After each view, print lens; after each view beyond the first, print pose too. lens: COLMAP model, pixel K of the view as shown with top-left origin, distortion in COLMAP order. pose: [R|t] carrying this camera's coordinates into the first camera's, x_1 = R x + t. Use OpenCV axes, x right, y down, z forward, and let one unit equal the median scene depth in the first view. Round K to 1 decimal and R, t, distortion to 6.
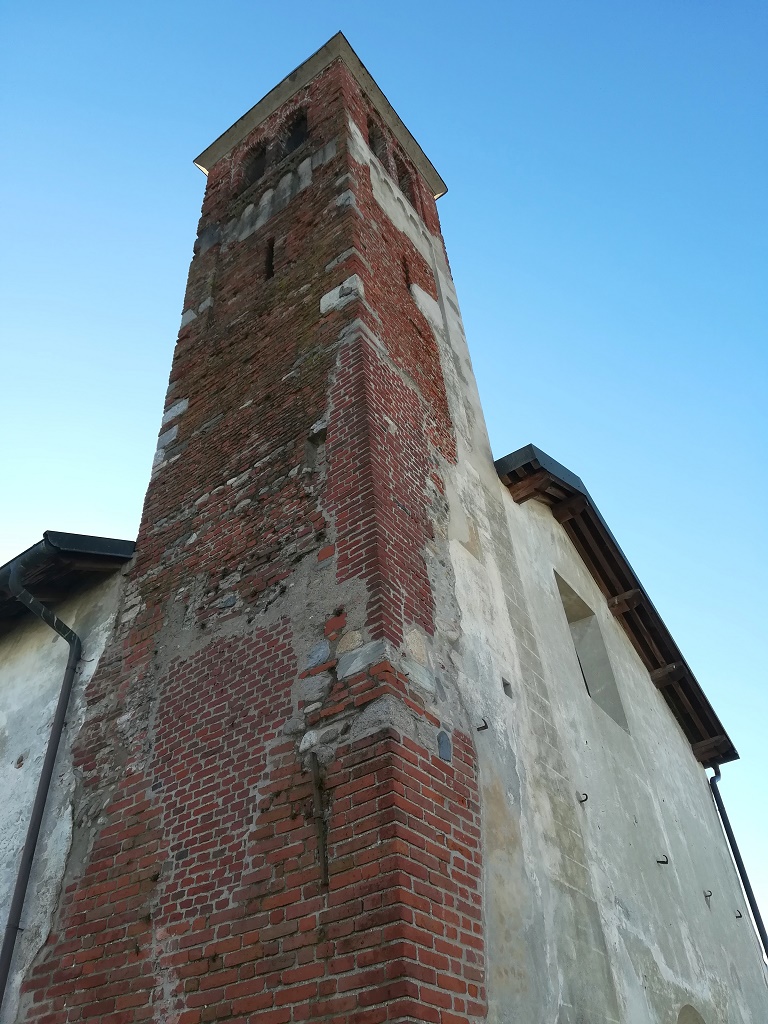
lens RADIAL K [[796.8, 0, 384.0], [0, 796.8, 512.0], [0, 0, 1]] dist [0.082150, -0.112120]
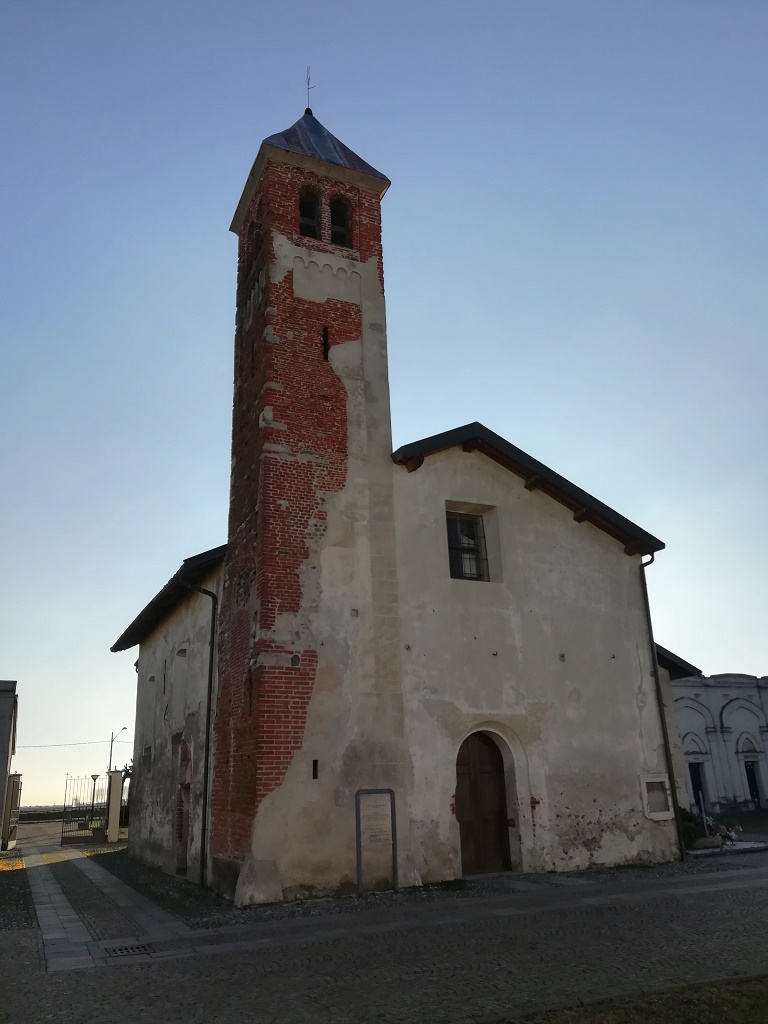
lens RADIAL K [[796.8, 0, 384.0], [0, 796.8, 512.0], [0, 0, 1]] dist [0.082150, -0.112120]
pose [[0.874485, -0.126516, -0.468263, 1.636336], [0.306143, 0.892768, 0.330516, -0.938990], [0.376235, -0.432387, 0.819444, -0.864445]]
